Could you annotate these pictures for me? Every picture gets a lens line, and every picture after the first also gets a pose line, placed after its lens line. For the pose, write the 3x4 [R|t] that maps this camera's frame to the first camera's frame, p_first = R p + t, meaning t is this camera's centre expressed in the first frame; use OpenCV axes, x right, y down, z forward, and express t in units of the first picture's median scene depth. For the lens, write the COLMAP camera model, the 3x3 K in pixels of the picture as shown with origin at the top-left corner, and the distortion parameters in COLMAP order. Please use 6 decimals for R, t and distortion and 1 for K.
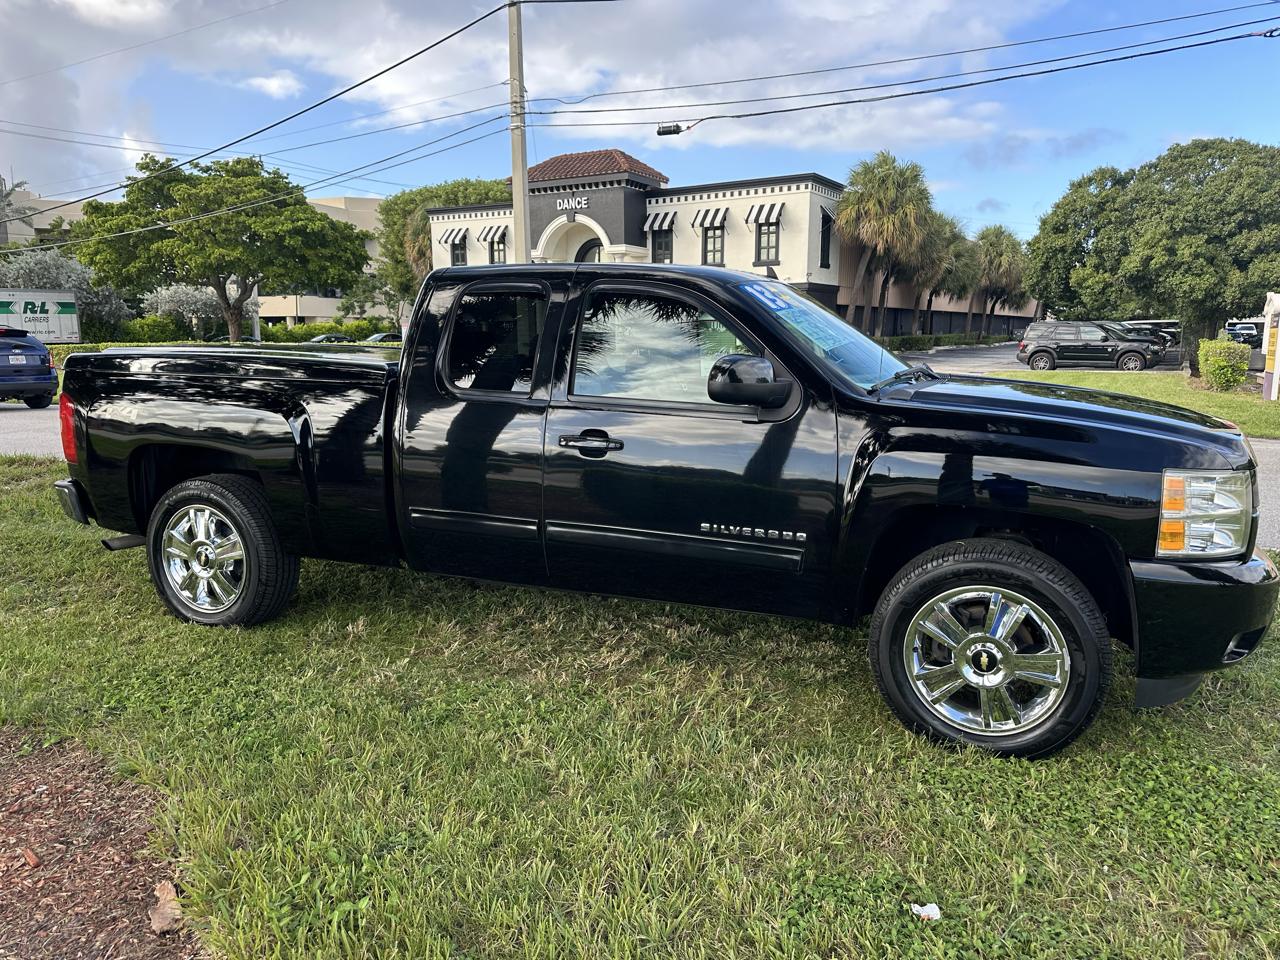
lens RADIAL K [[982.4, 0, 634.3], [0, 982.4, 482.4], [0, 0, 1]] dist [0.028682, -0.059830]
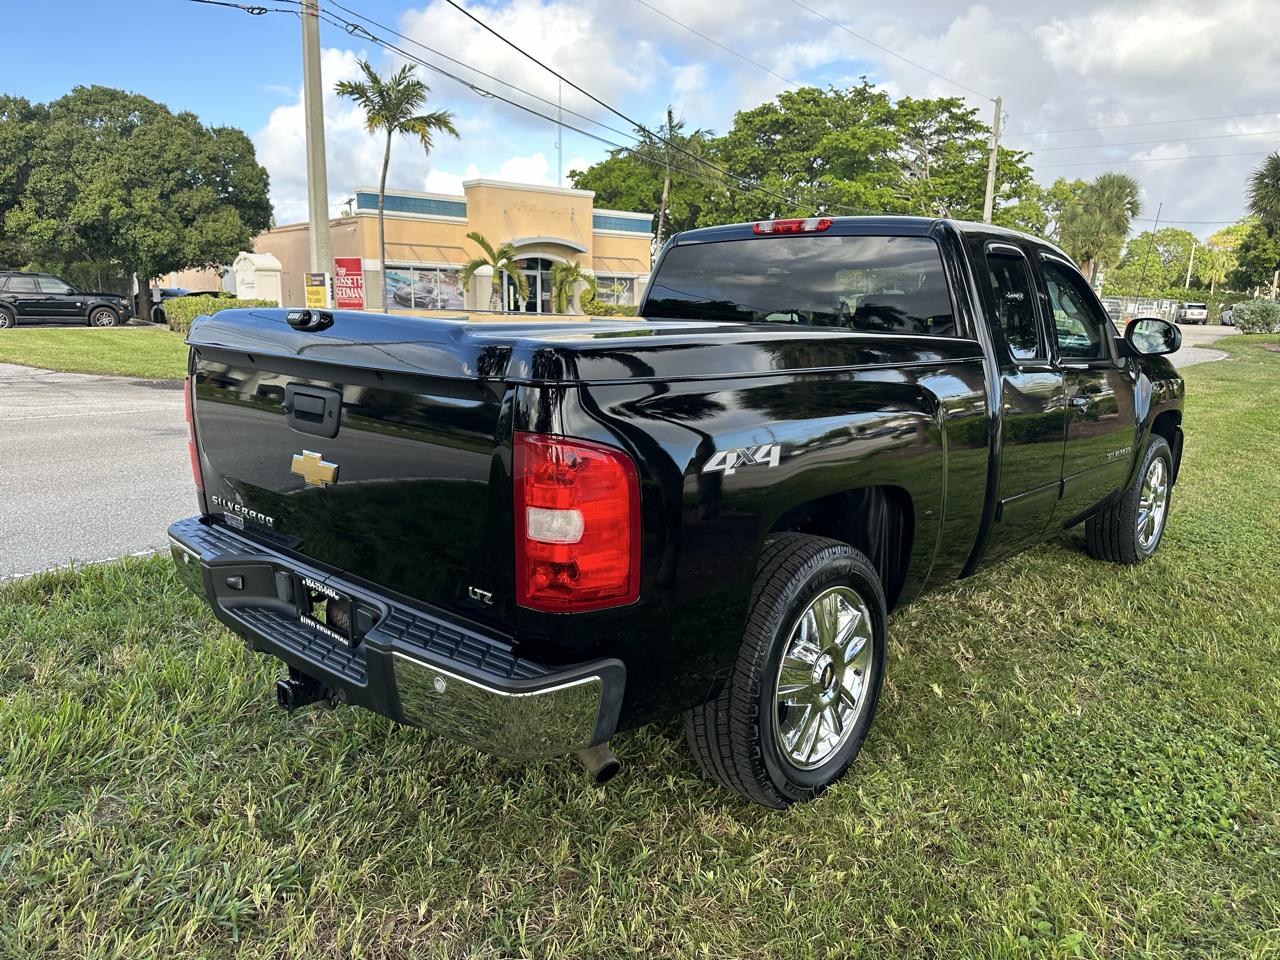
lens RADIAL K [[982.4, 0, 641.4], [0, 982.4, 489.7], [0, 0, 1]] dist [0.028682, -0.059830]
pose [[0.272423, -0.175374, 0.946060, -0.287430], [0.120062, 0.981760, 0.147419, -0.038606], [-0.954657, 0.073425, 0.288510, 0.254955]]
